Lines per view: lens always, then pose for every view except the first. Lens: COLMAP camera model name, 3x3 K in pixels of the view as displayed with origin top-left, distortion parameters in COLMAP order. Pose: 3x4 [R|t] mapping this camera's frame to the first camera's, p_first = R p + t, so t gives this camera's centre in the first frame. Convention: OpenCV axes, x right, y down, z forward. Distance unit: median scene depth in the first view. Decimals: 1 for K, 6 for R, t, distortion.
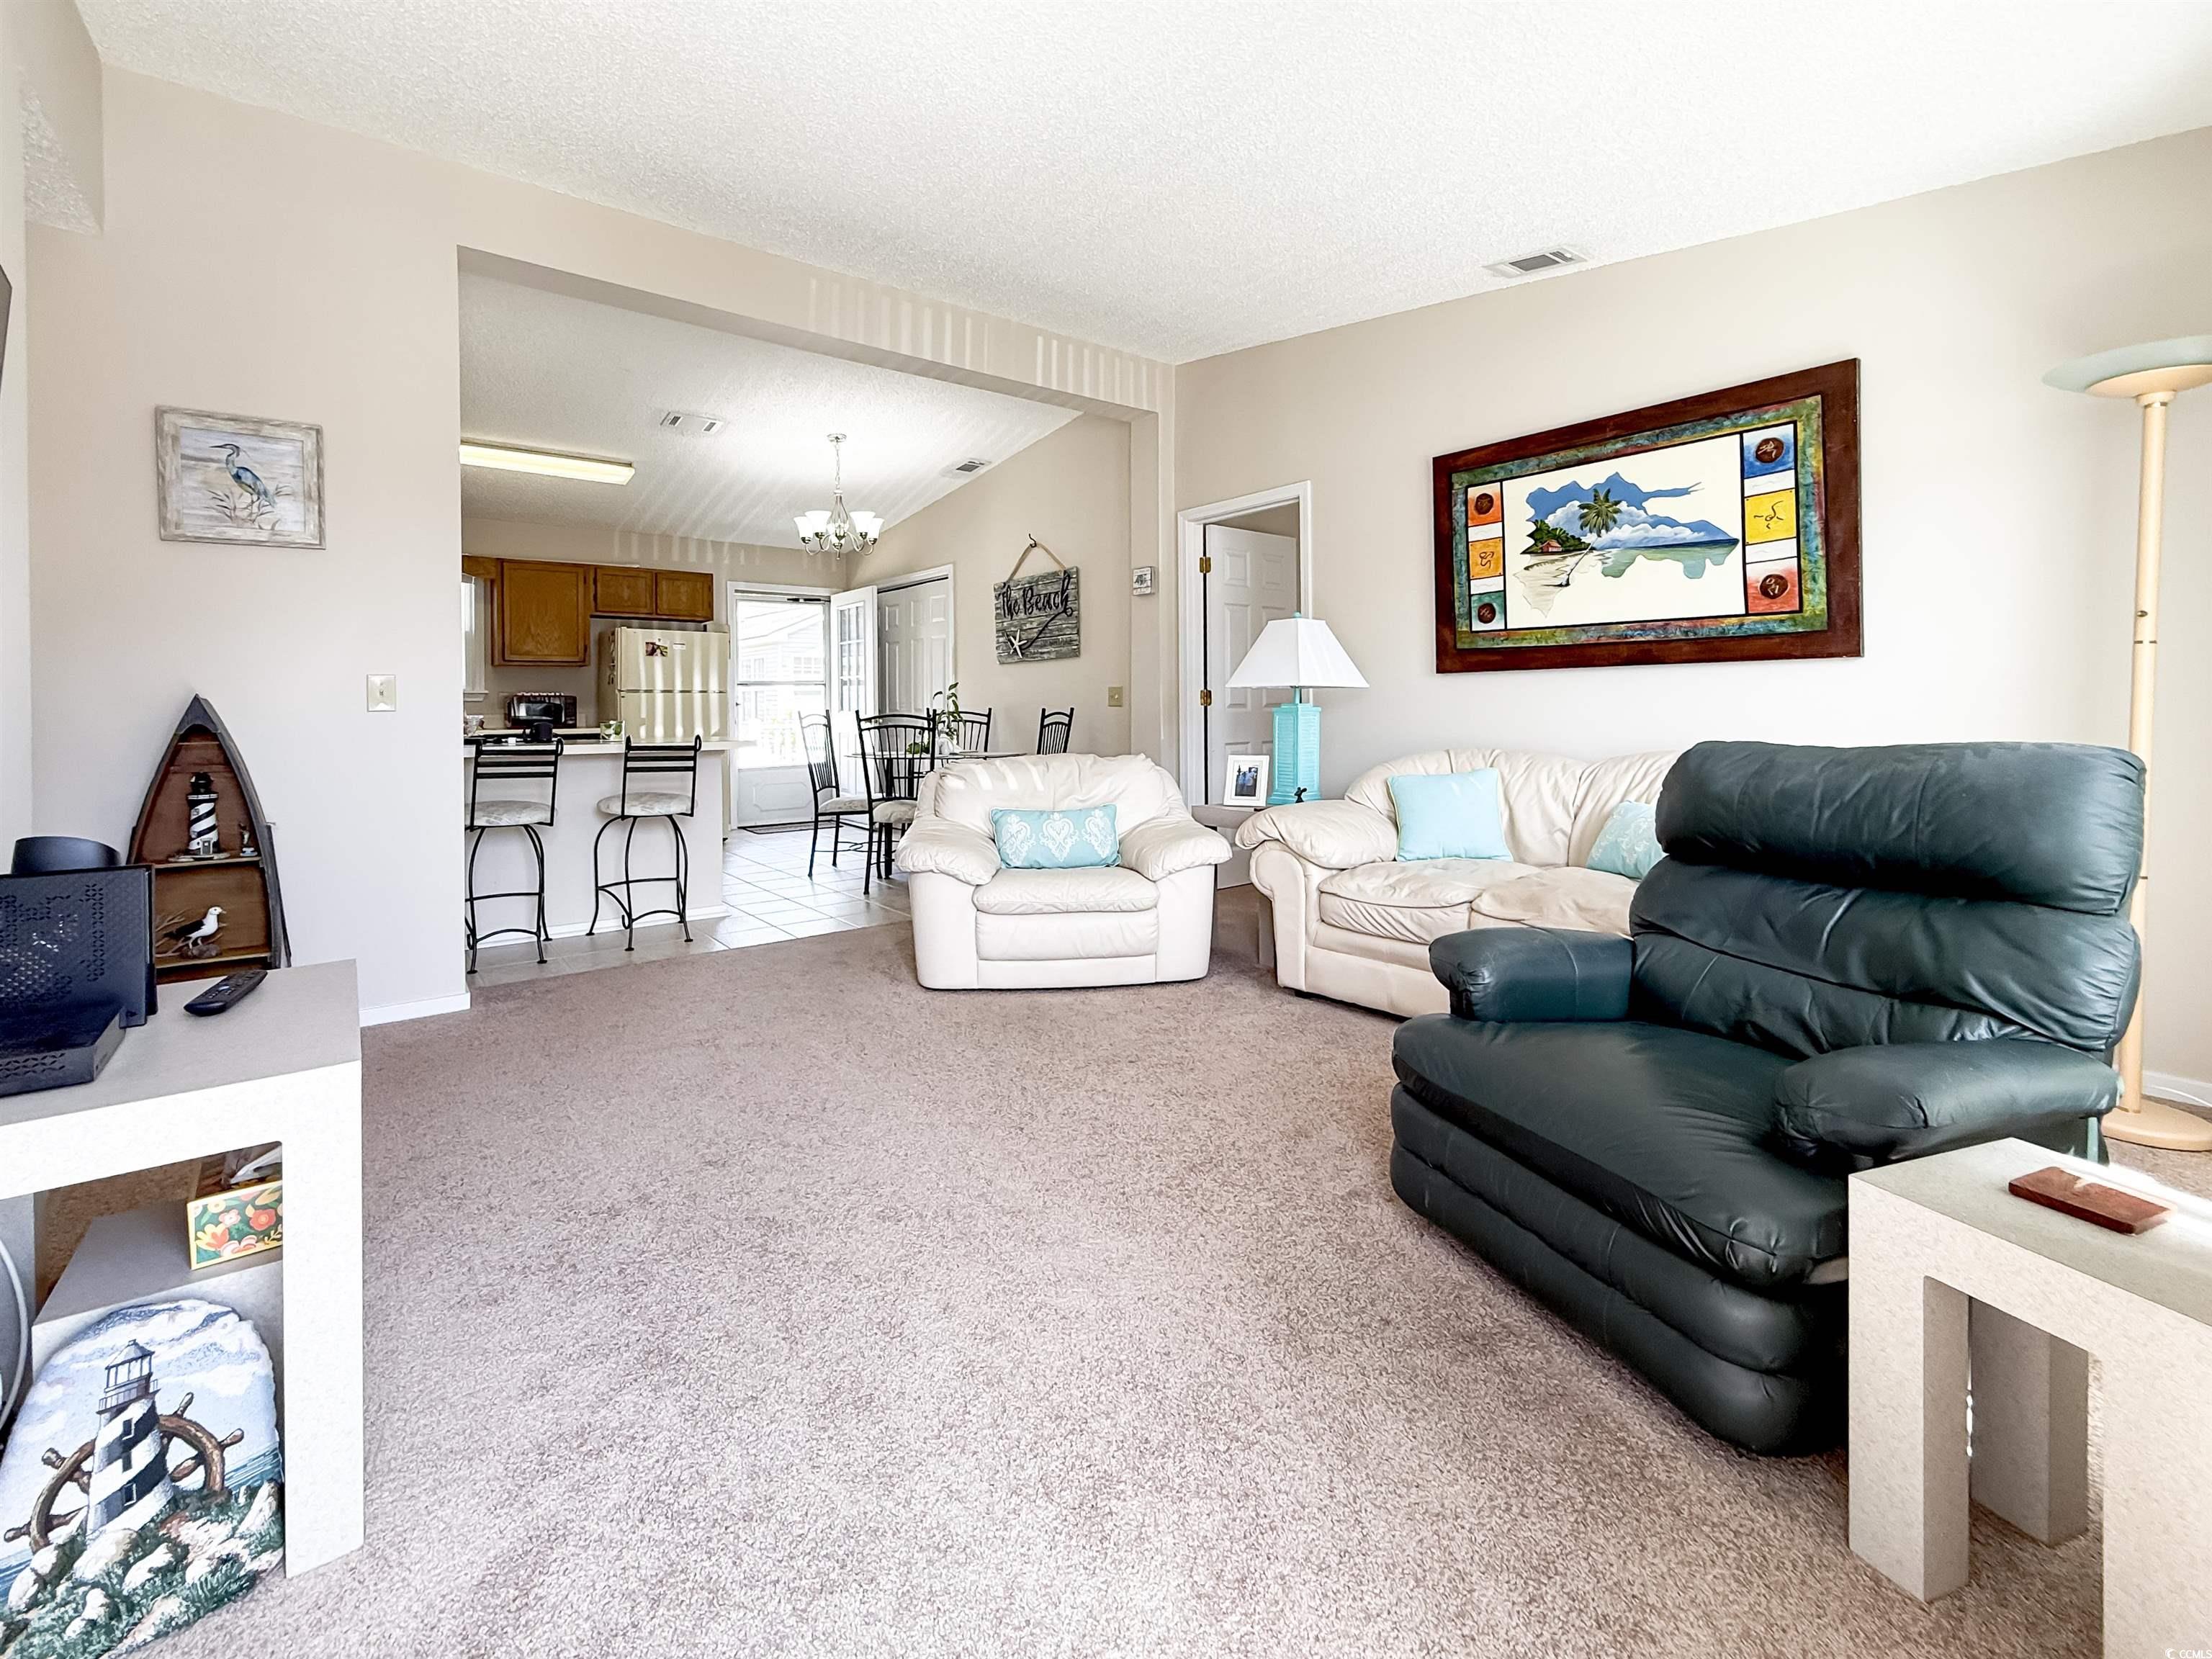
lens RADIAL K [[884.0, 0, 970.9], [0, 884.0, 704.2], [0, 0, 1]] dist [0.002690, -0.000657]
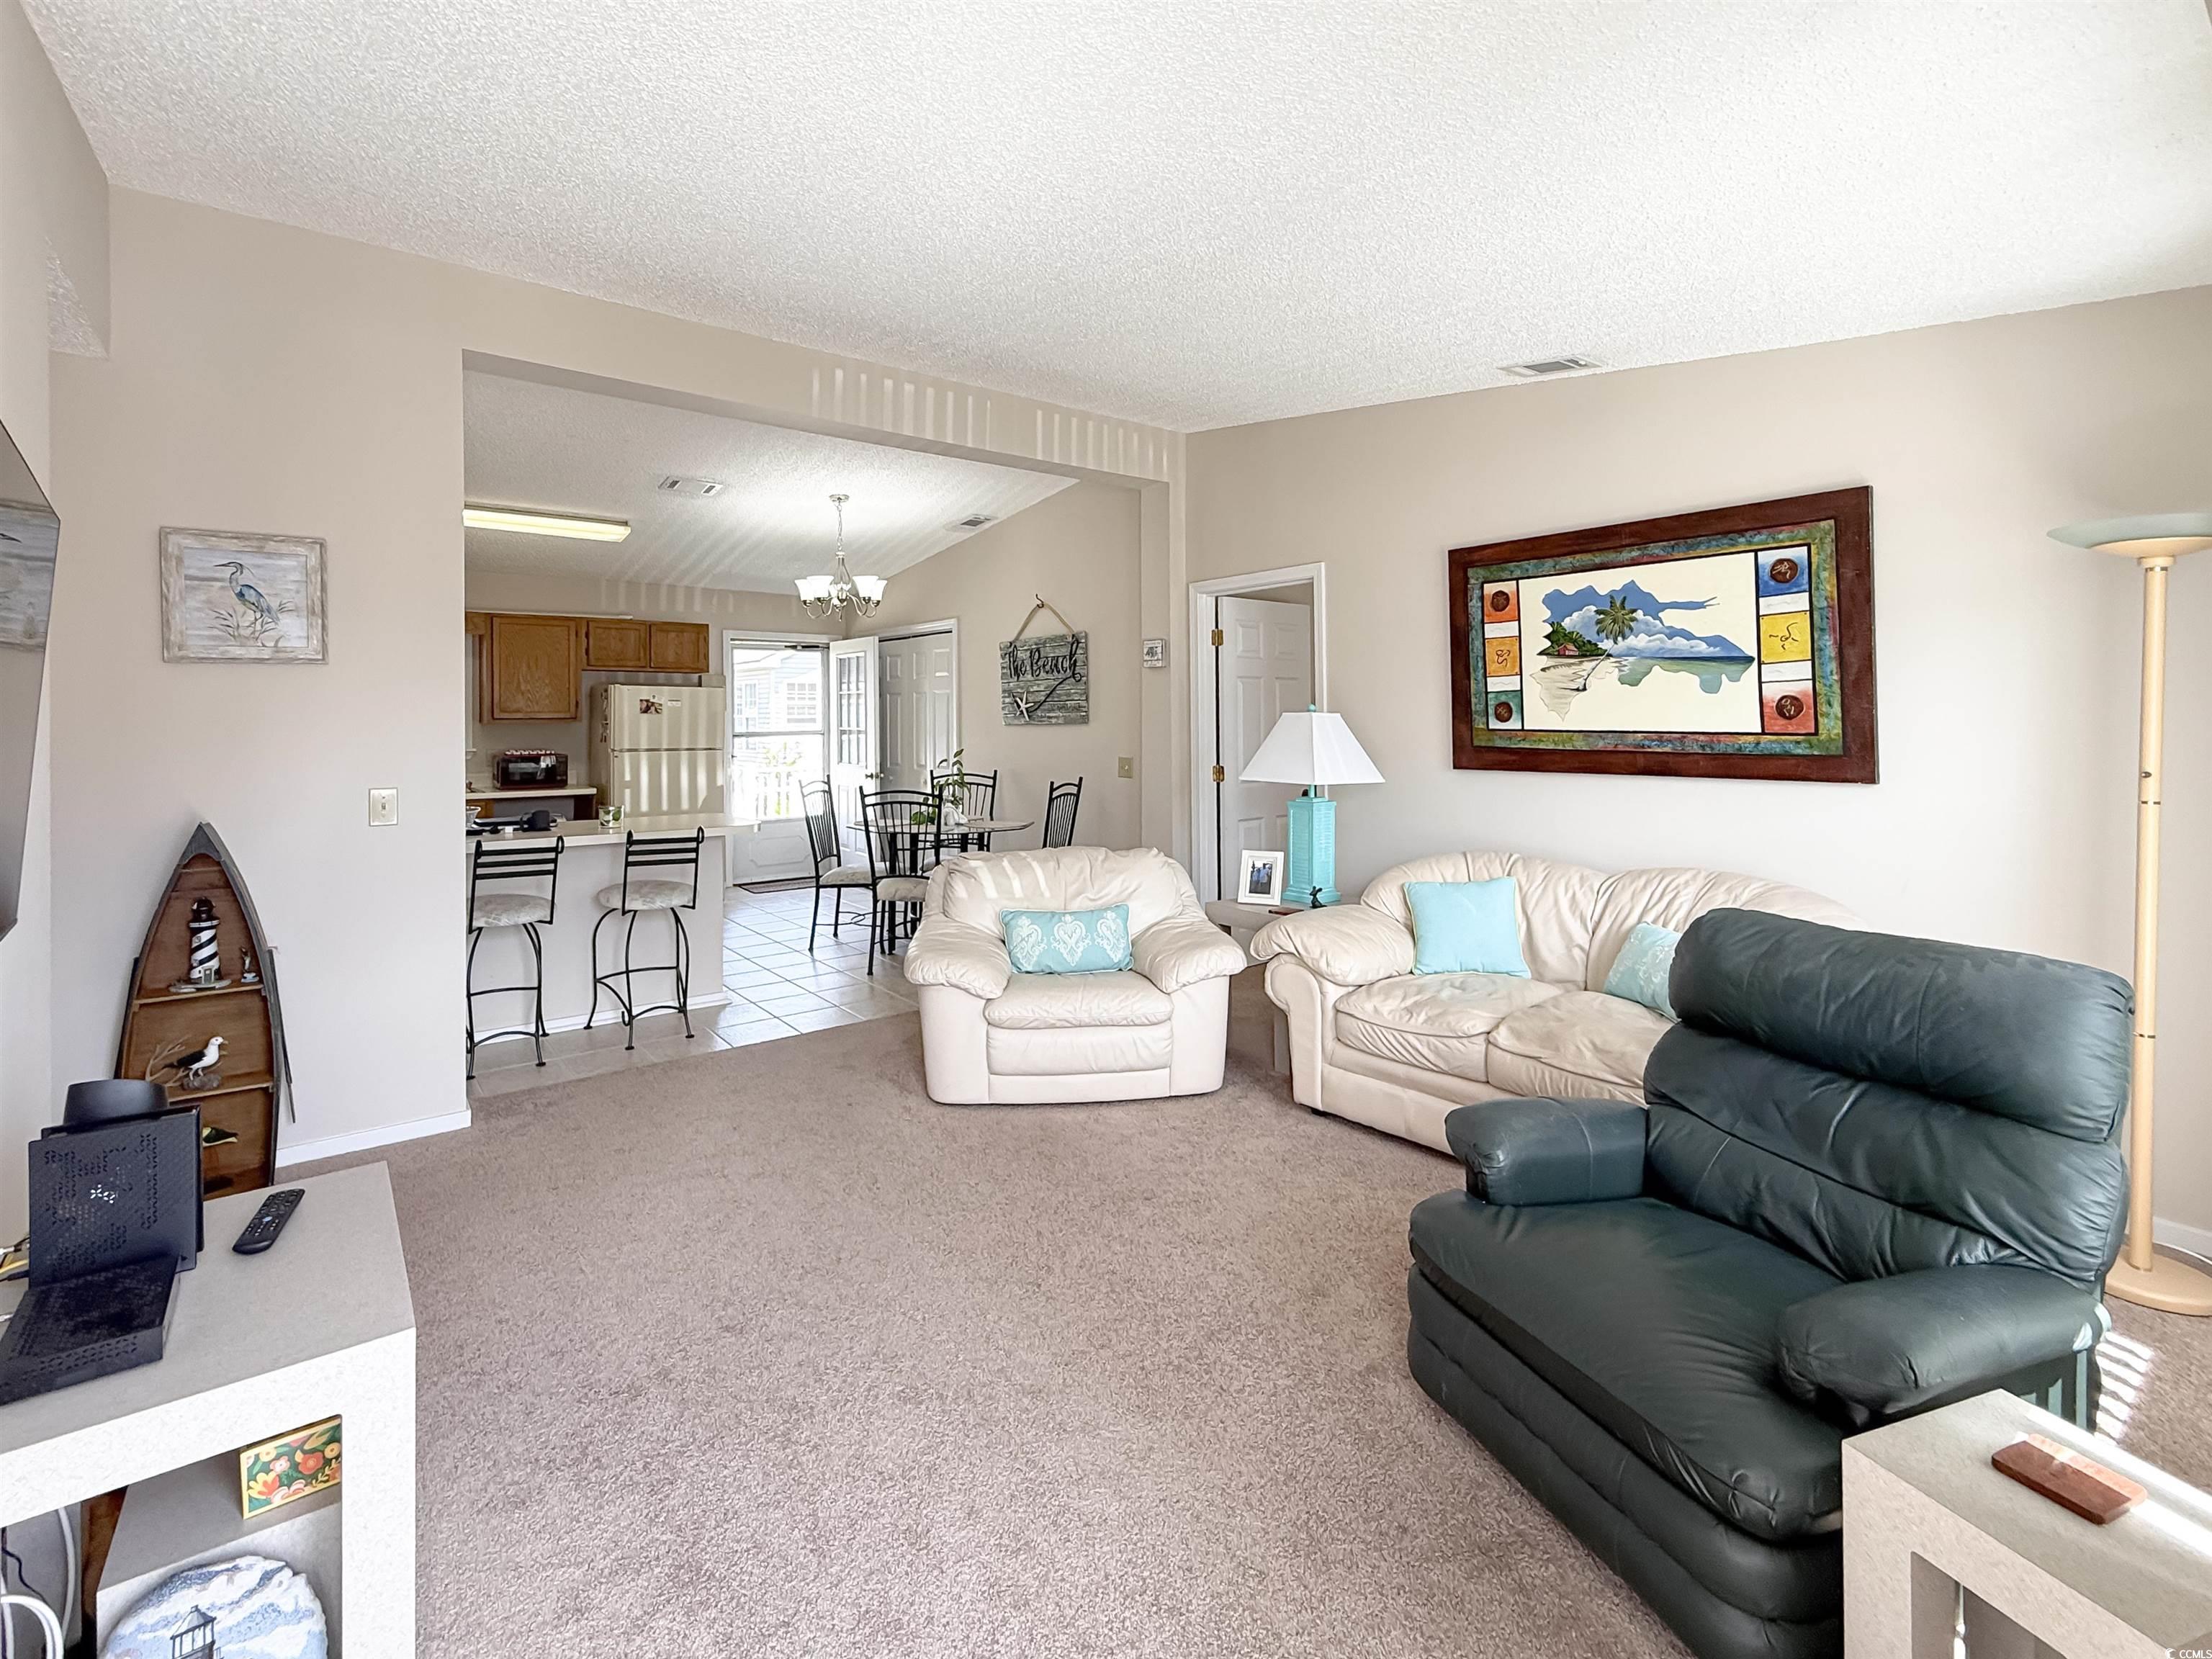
lens RADIAL K [[923.1, 0, 976.1], [0, 923.1, 717.2], [0, 0, 1]] dist [0.001695, -0.000368]
pose [[0.999984, 0.000262, 0.005645, -0.014440], [-0.000206, 0.999951, -0.009904, -0.112188], [-0.005648, 0.009903, 0.999935, -0.034478]]
